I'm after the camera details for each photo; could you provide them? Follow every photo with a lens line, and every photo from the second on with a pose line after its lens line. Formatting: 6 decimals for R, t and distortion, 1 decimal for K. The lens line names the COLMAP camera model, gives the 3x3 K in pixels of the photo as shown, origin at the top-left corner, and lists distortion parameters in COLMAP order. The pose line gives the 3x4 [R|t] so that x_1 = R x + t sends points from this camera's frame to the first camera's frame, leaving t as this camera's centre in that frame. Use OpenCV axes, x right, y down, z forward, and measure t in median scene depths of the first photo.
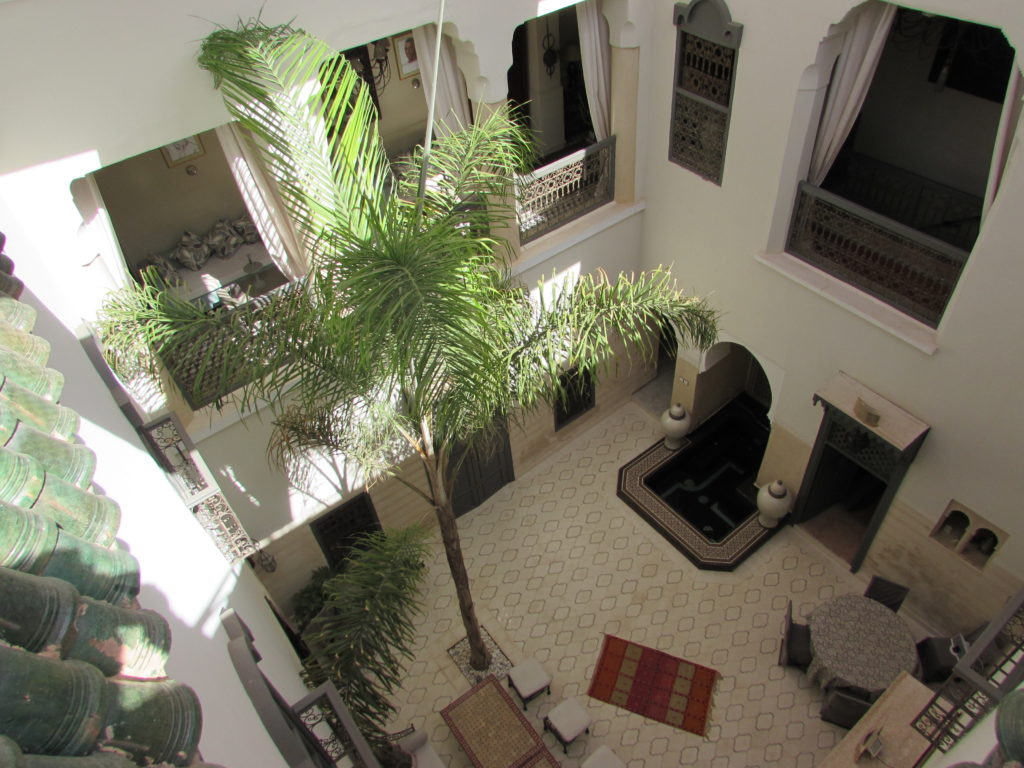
lens RADIAL K [[721.5, 0, 513.7], [0, 721.5, 391.3], [0, 0, 1]] dist [-0.035644, 0.016440]
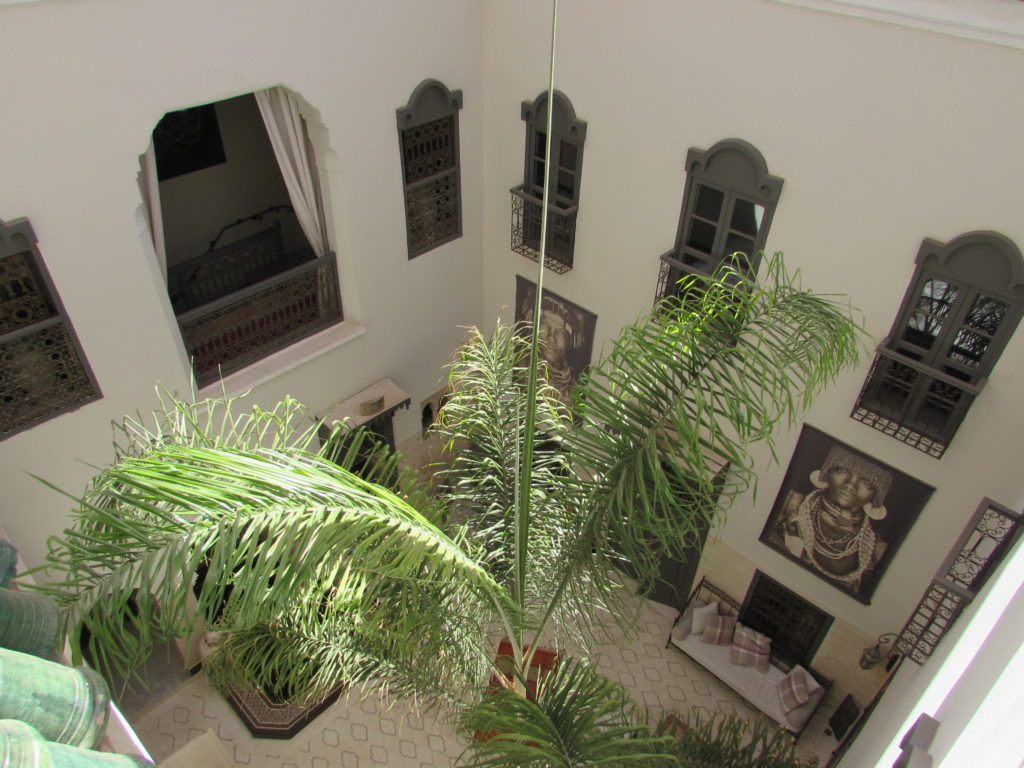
lens RADIAL K [[721.5, 0, 507.6], [0, 721.5, 377.0], [0, 0, 1]] dist [-0.035644, 0.016440]
pose [[-0.155287, -0.559049, 0.814463, -0.613034], [0.692638, 0.526244, 0.493274, -0.564747], [-0.704371, 0.640727, 0.305499, 0.650103]]
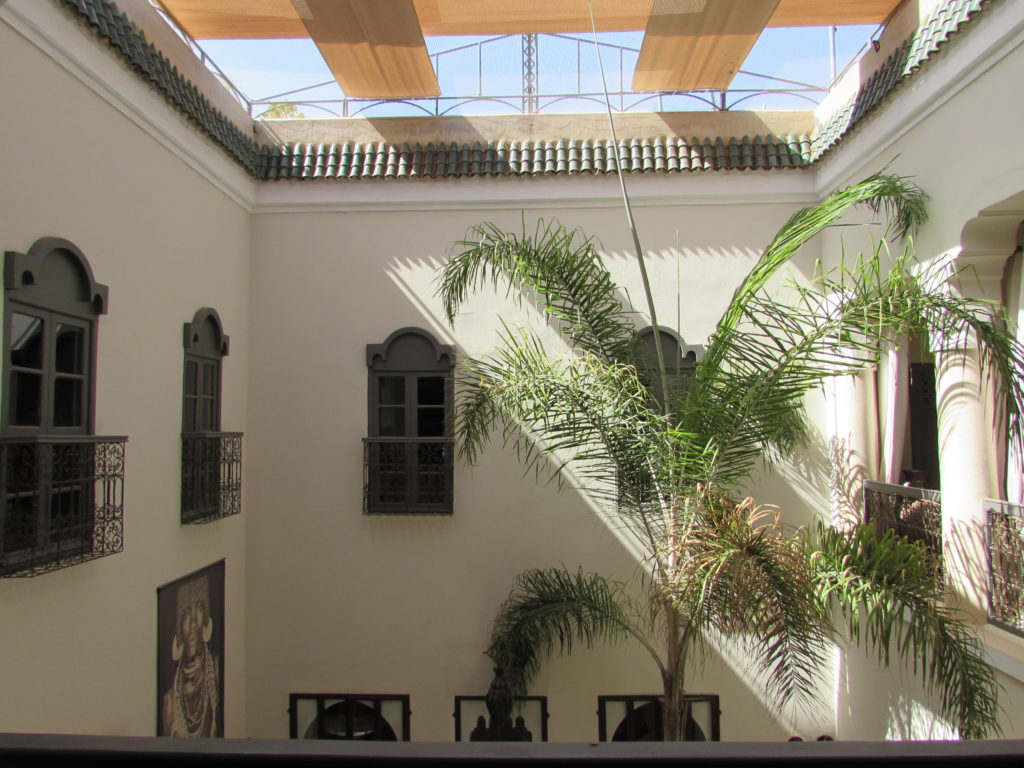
lens RADIAL K [[721.5, 0, 511.8], [0, 721.5, 380.4], [0, 0, 1]] dist [-0.035644, 0.016440]
pose [[-0.619660, 0.047398, -0.783438, 0.787621], [-0.500029, 0.745547, 0.440603, -0.456735], [0.604973, 0.664766, -0.438285, 1.285918]]
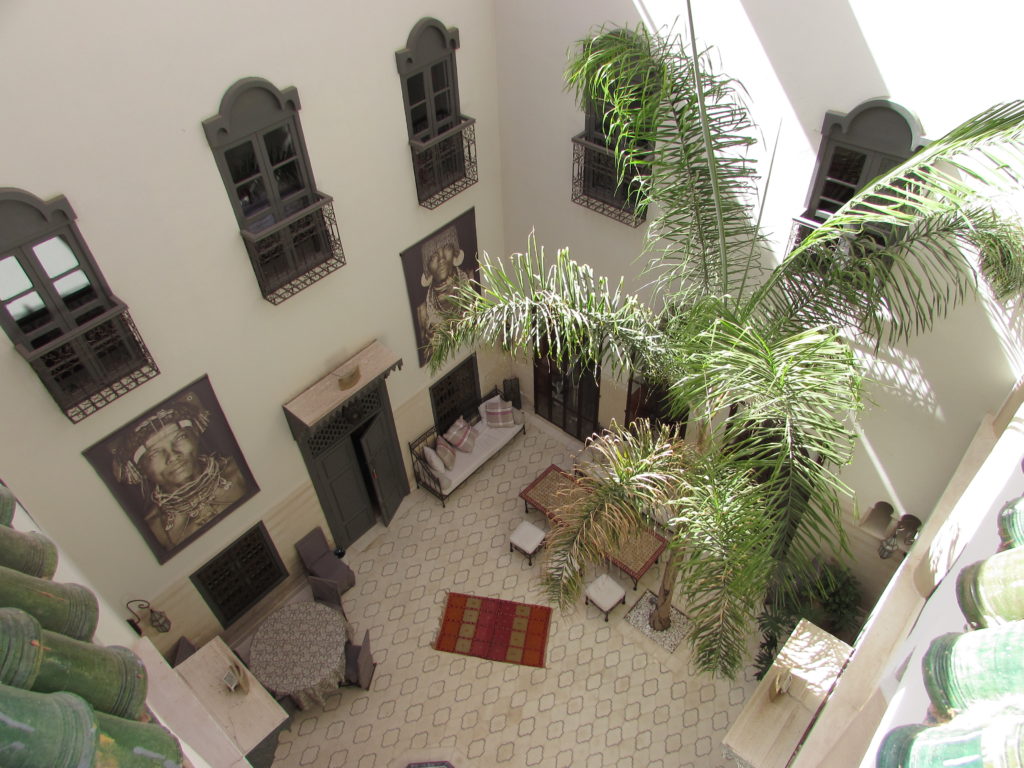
lens RADIAL K [[721.5, 0, 519.1], [0, 721.5, 392.4], [0, 0, 1]] dist [-0.035644, 0.016440]
pose [[-0.969819, 0.236313, -0.060069, 0.223816], [-0.060264, 0.006402, 0.998162, -1.075421], [0.236263, 0.971656, 0.008032, 1.059113]]
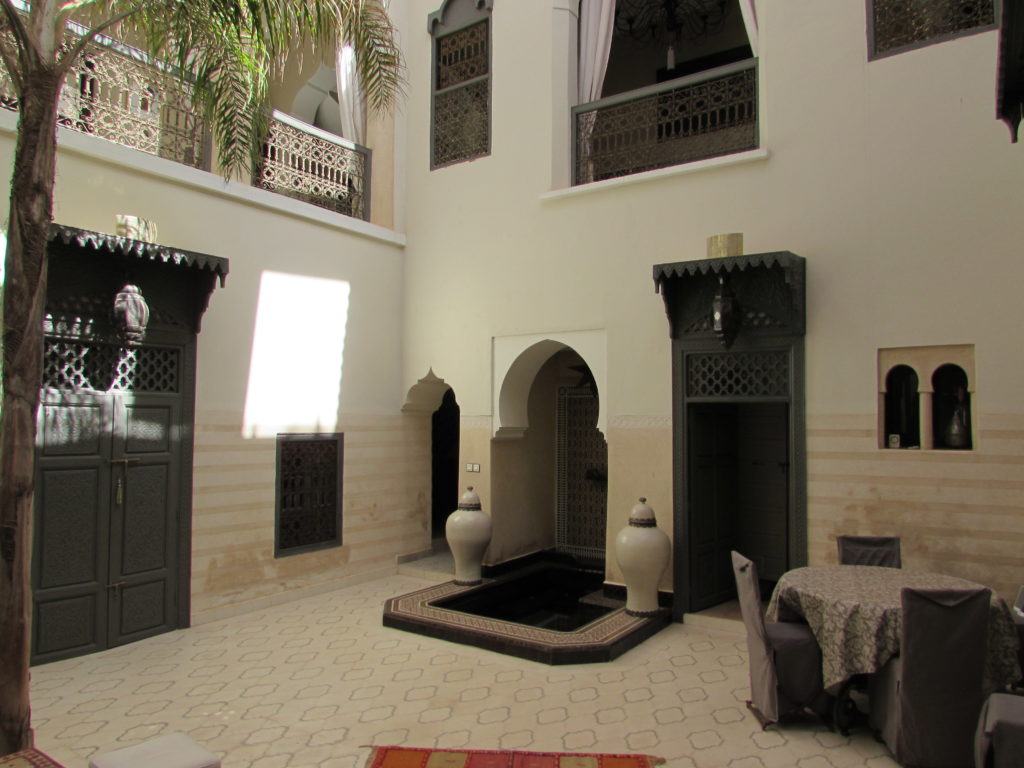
lens RADIAL K [[721.5, 0, 512.1], [0, 721.5, 388.4], [0, 0, 1]] dist [-0.035644, 0.016440]
pose [[0.945273, 0.100824, 0.310311, 0.092511], [0.166568, 0.668671, -0.724661, 0.869937], [-0.280560, 0.736691, 0.615283, 0.978329]]
